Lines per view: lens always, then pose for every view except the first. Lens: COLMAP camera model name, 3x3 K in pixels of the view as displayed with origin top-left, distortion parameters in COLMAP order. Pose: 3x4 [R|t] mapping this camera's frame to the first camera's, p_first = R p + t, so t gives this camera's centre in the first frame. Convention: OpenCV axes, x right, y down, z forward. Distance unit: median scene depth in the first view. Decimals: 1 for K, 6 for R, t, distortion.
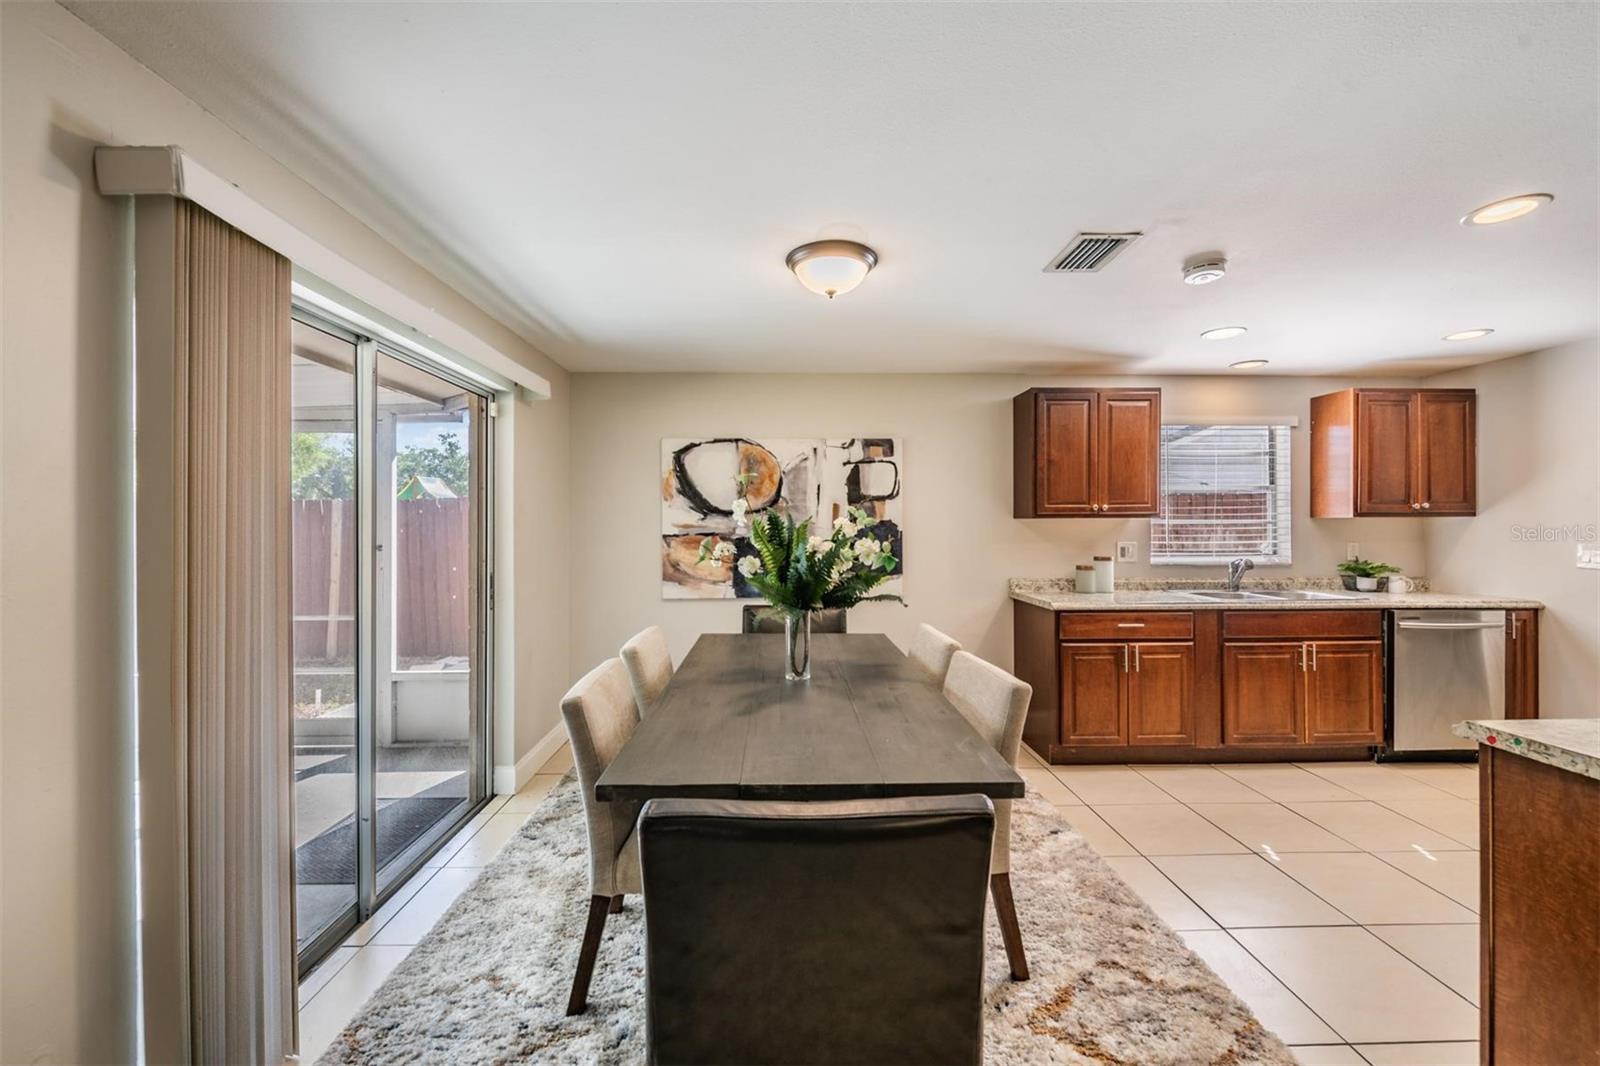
lens RADIAL K [[629.8, 0, 795.5], [0, 629.8, 524.5], [0, 0, 1]] dist [0.002646, -0.003745]
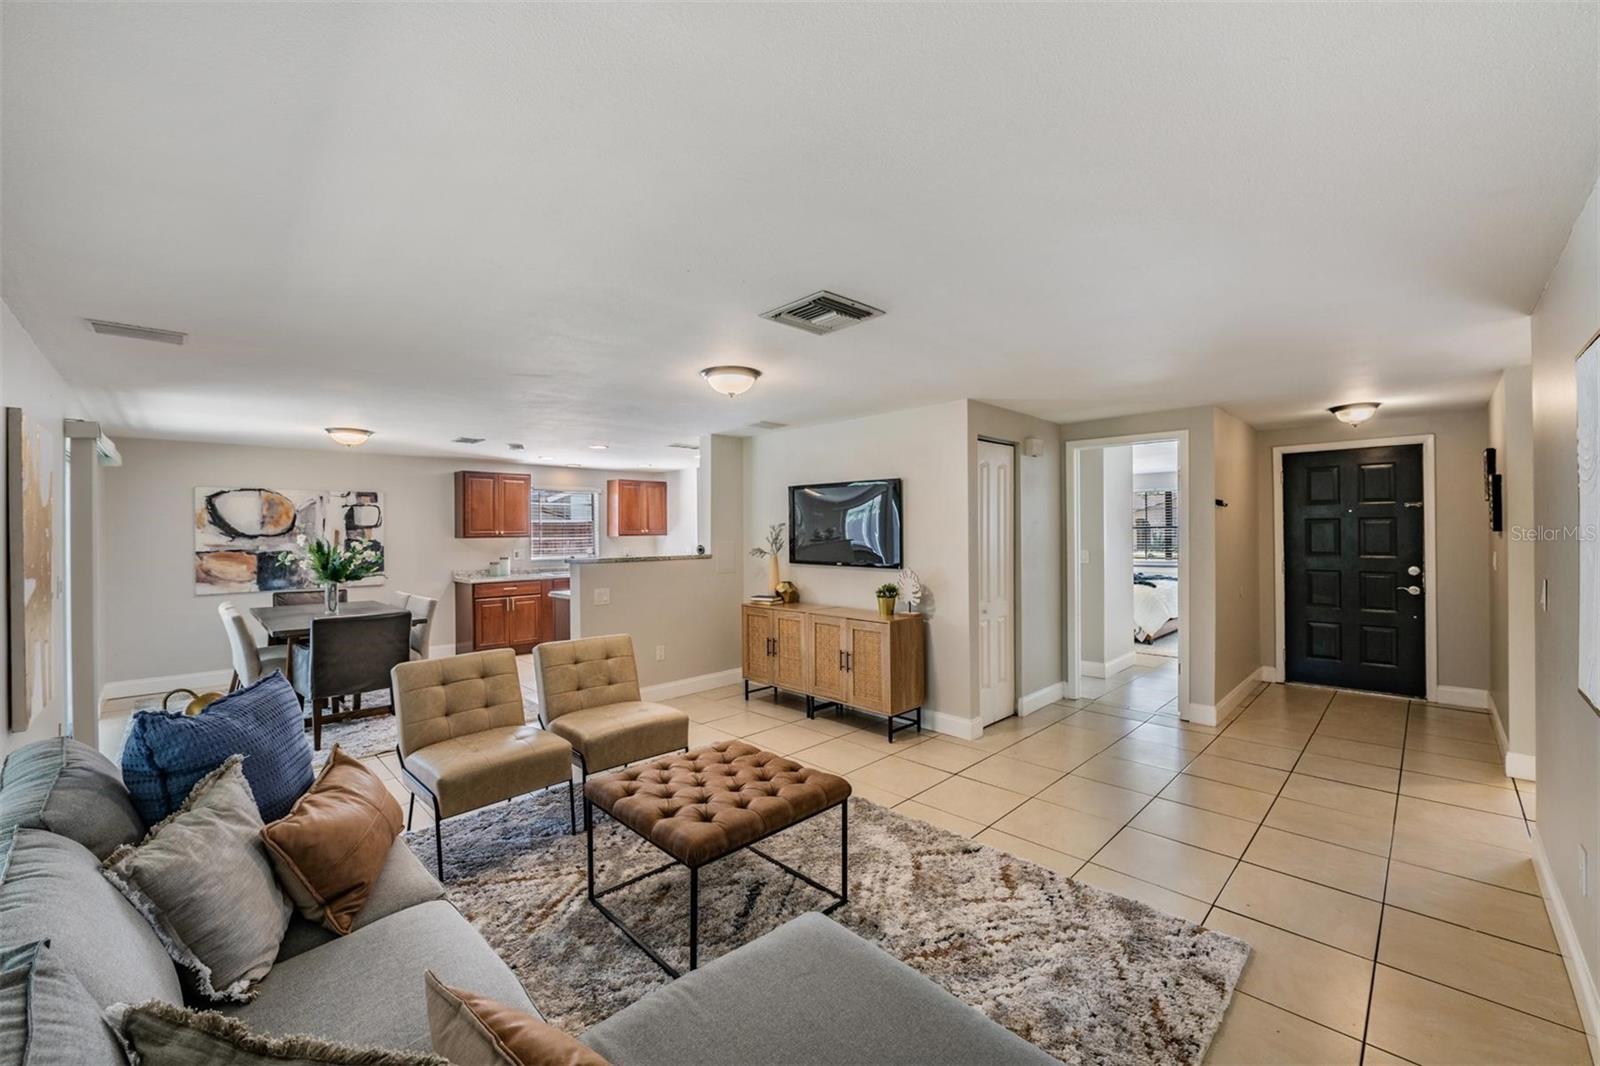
lens RADIAL K [[632.8, 0, 796.7], [0, 632.8, 529.8], [0, 0, 1]] dist [-0.001144, -0.008314]
pose [[0.729596, -0.001887, 0.683876, -0.191129], [0.005896, 0.999976, -0.003530, -0.021864], [-0.683853, 0.006608, 0.729590, -1.054073]]
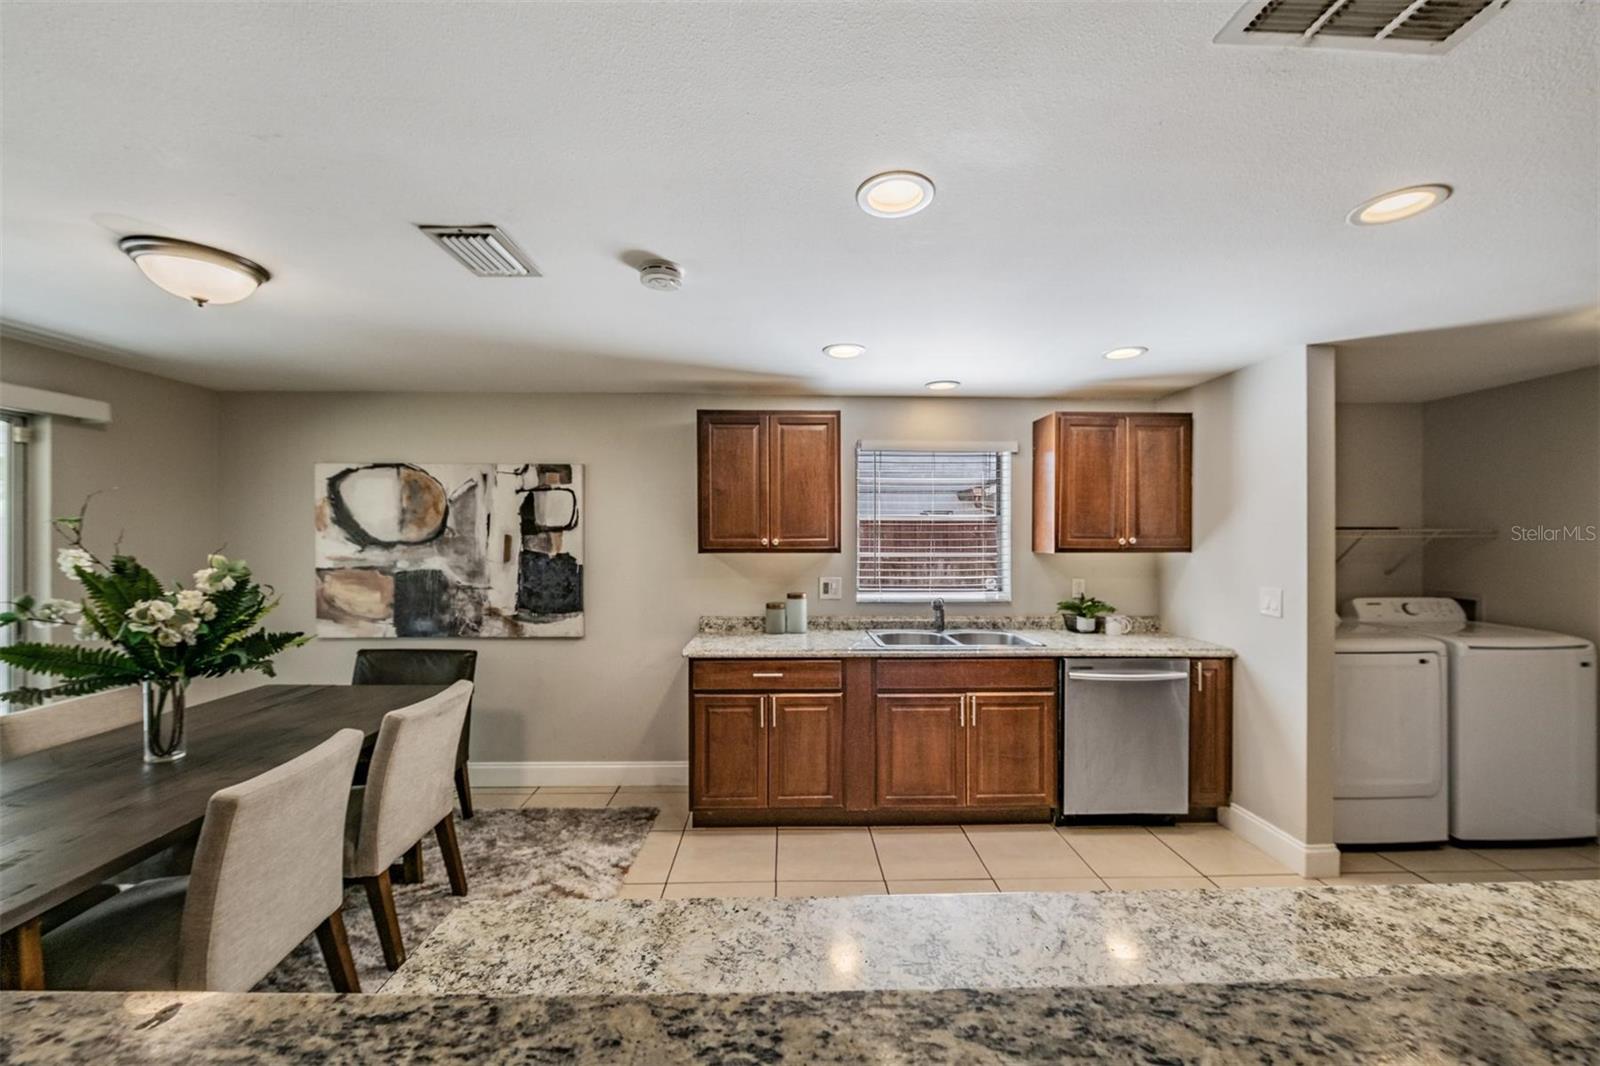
lens RADIAL K [[613.5, 0, 800.6], [0, 613.5, 538.4], [0, 0, 1]] dist [0.000195, -0.000139]
pose [[0.999991, 0.003761, 0.001845, 0.497779], [-0.003769, 0.999983, 0.004416, -0.033994], [-0.001828, -0.004423, 0.999989, 0.106157]]
